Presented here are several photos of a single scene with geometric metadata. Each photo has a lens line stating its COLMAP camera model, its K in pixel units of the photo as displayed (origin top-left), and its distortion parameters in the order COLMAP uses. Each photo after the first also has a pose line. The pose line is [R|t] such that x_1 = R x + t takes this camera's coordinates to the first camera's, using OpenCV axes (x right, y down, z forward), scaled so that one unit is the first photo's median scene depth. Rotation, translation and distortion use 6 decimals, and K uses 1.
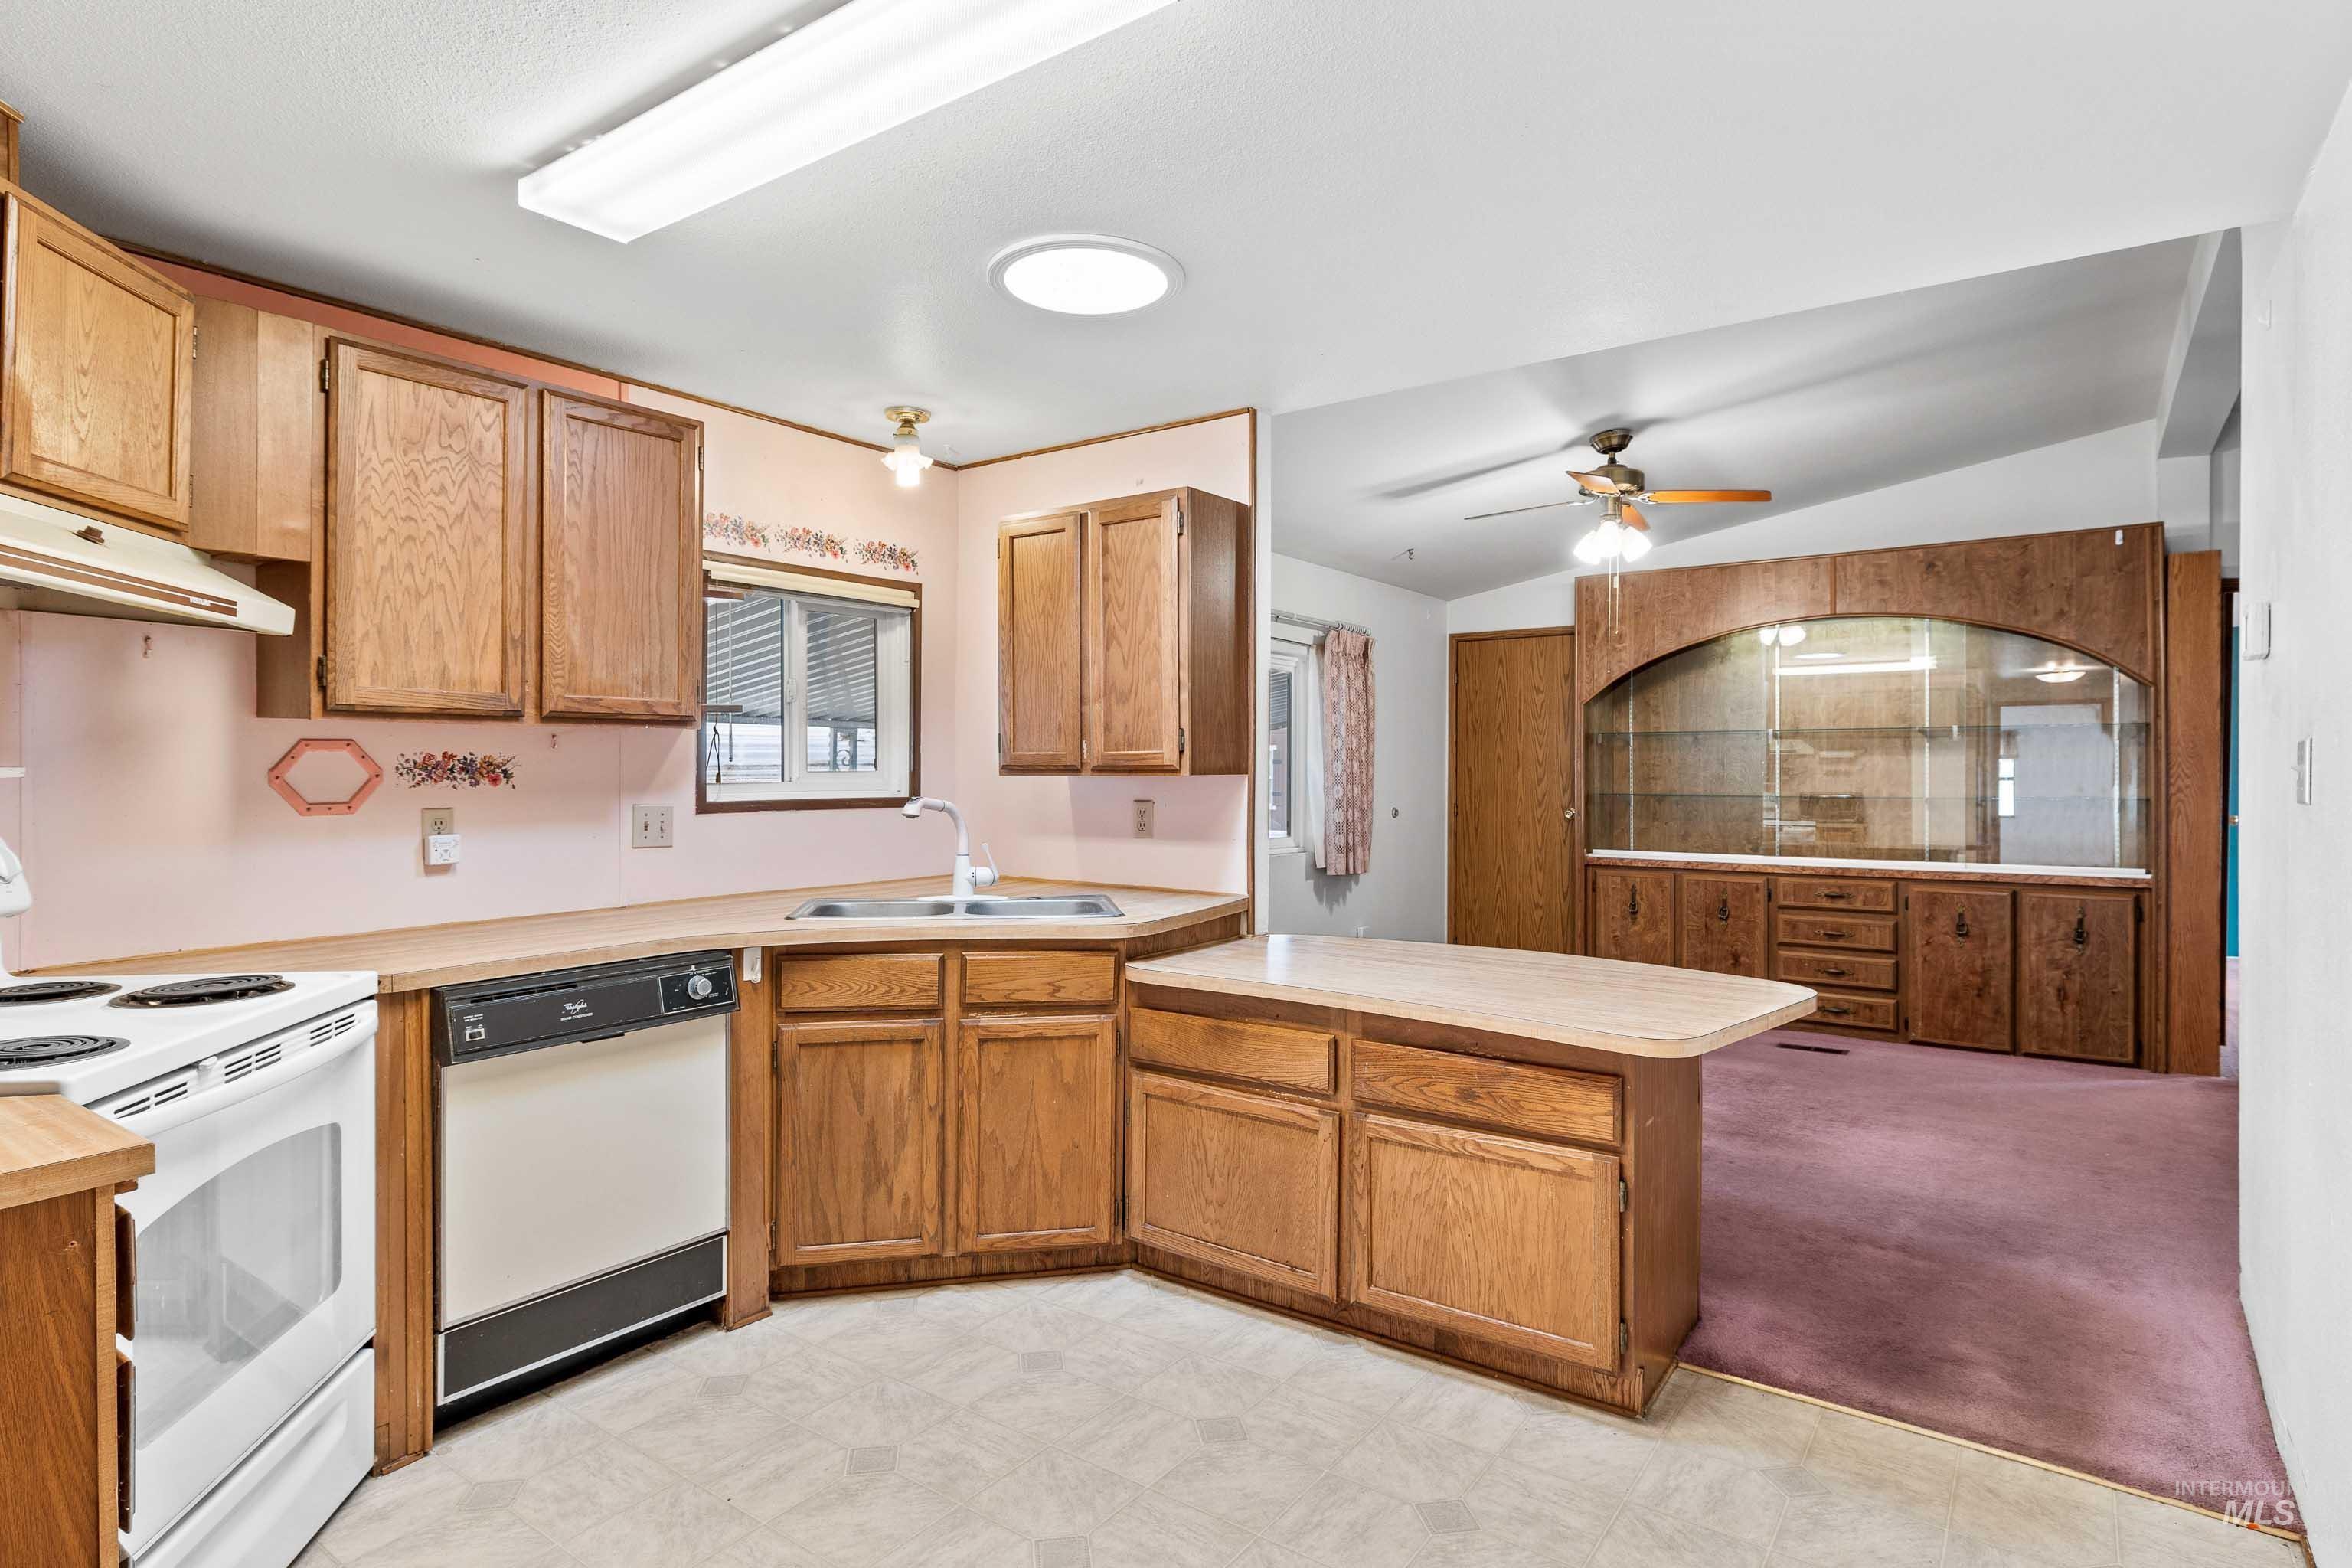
lens RADIAL K [[1210.4, 0, 1193.4], [0, 1210.4, 775.8], [0, 0, 1]] dist [-0.004415, 0.000492]
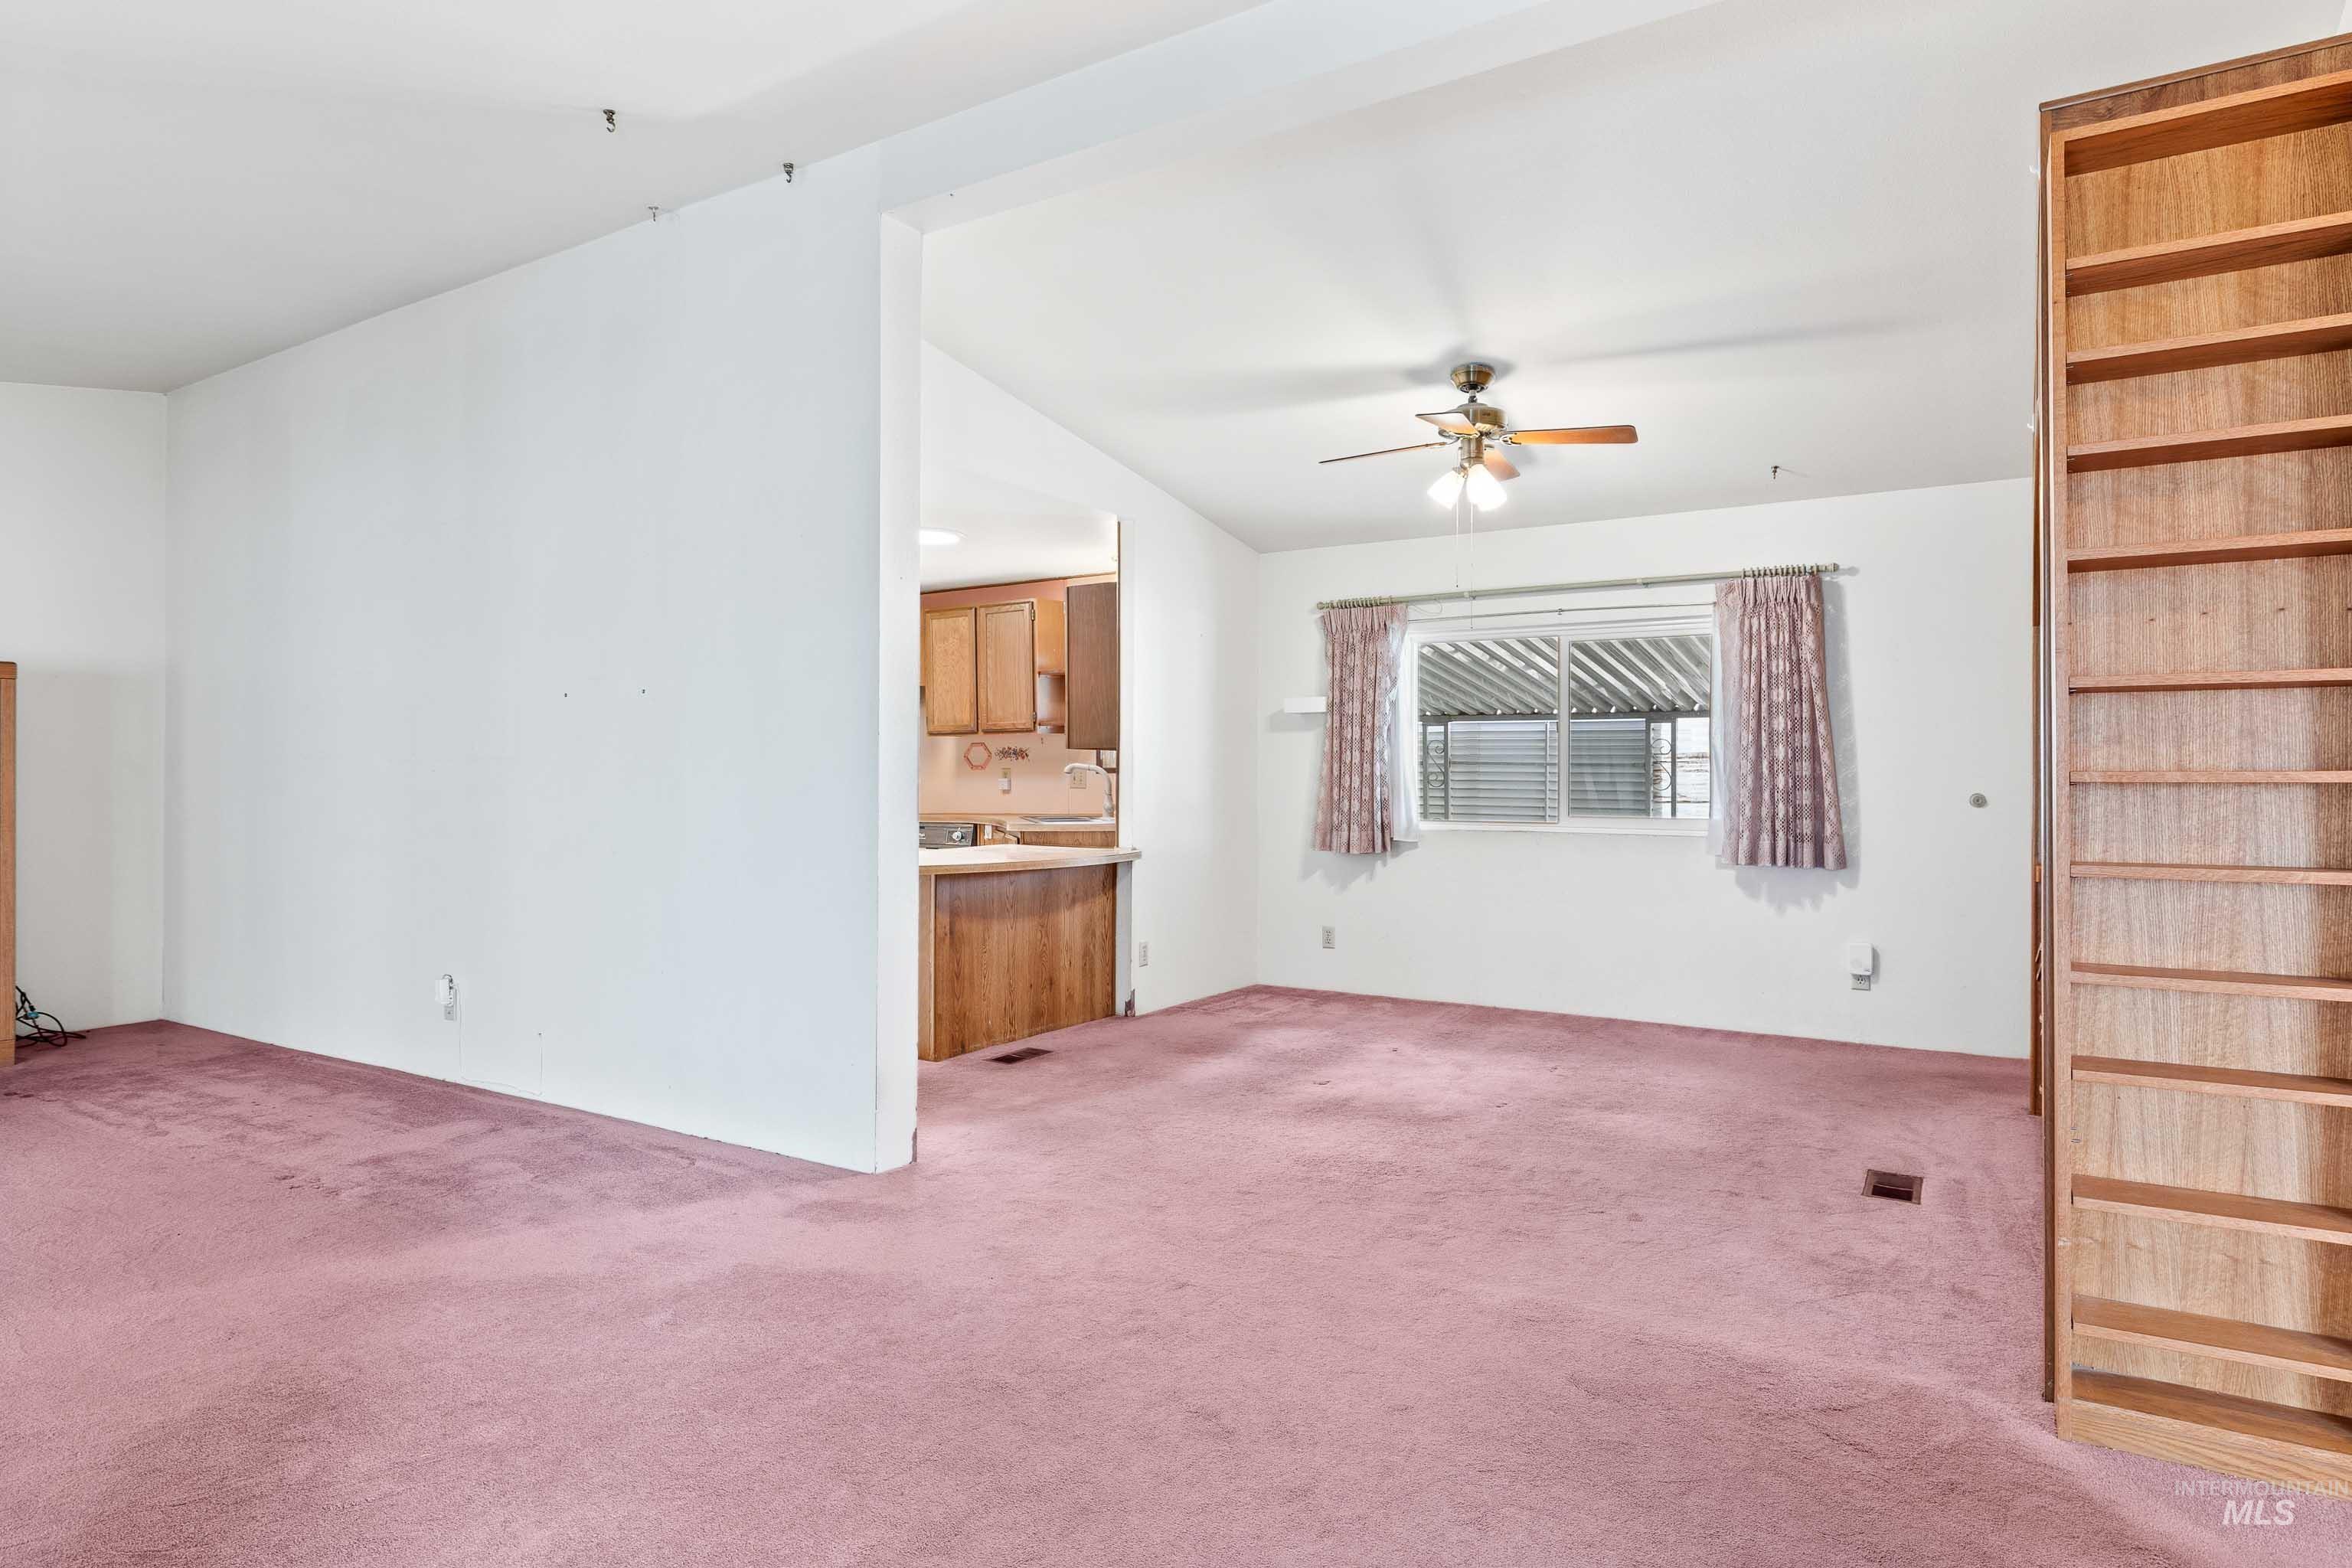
lens RADIAL K [[1314.7, 0, 1173.6], [0, 1314.7, 779.9], [0, 0, 1]] dist [-0.000256, -0.001025]
pose [[0.064648, -0.002644, -0.997905, 2.229296], [-0.005668, 0.999979, -0.003016, 0.058728], [0.997892, 0.005851, 0.064632, 1.185253]]
